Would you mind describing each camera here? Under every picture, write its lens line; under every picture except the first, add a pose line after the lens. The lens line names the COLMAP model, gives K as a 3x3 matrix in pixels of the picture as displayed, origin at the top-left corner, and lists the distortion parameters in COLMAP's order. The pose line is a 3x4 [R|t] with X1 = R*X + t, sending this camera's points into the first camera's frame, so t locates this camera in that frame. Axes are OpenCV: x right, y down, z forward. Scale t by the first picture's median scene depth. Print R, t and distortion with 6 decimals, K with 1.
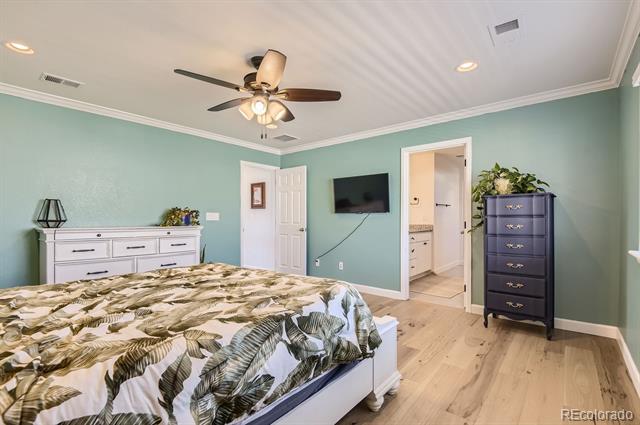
lens RADIAL K [[294.3, 0, 320.0], [0, 294.3, 212.5], [0, 0, 1]] dist [0.001415, -0.008384]
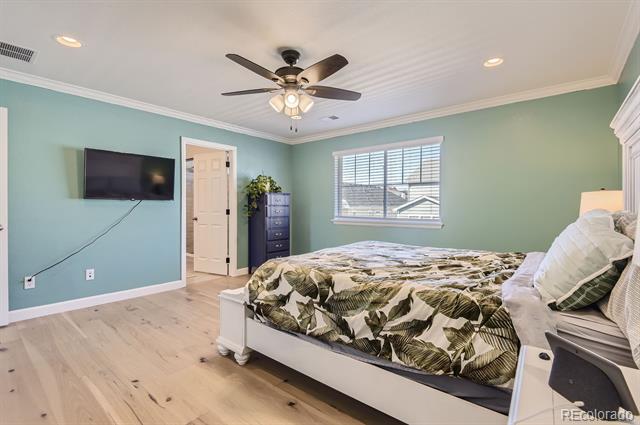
lens RADIAL K [[294.3, 0, 320.0], [0, 294.3, 212.5], [0, 0, 1]] dist [0.001415, -0.008384]
pose [[-0.012100, -0.012780, 0.999845, -0.731068], [-0.020749, 0.999706, 0.012527, 0.015526], [-0.999711, -0.020594, -0.012362, 0.538686]]
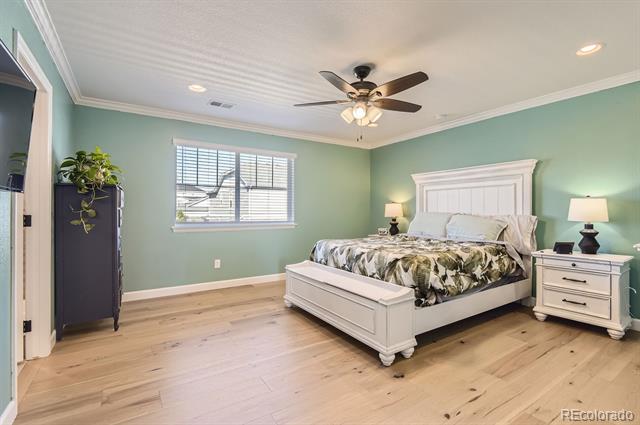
lens RADIAL K [[294.3, 0, 320.0], [0, 294.3, 212.5], [0, 0, 1]] dist [0.001415, -0.008384]
pose [[-0.955077, -0.000053, 0.296357, -0.223964], [-0.004347, 0.999895, -0.013831, 0.026160], [-0.296325, -0.014498, -0.954977, 1.246517]]
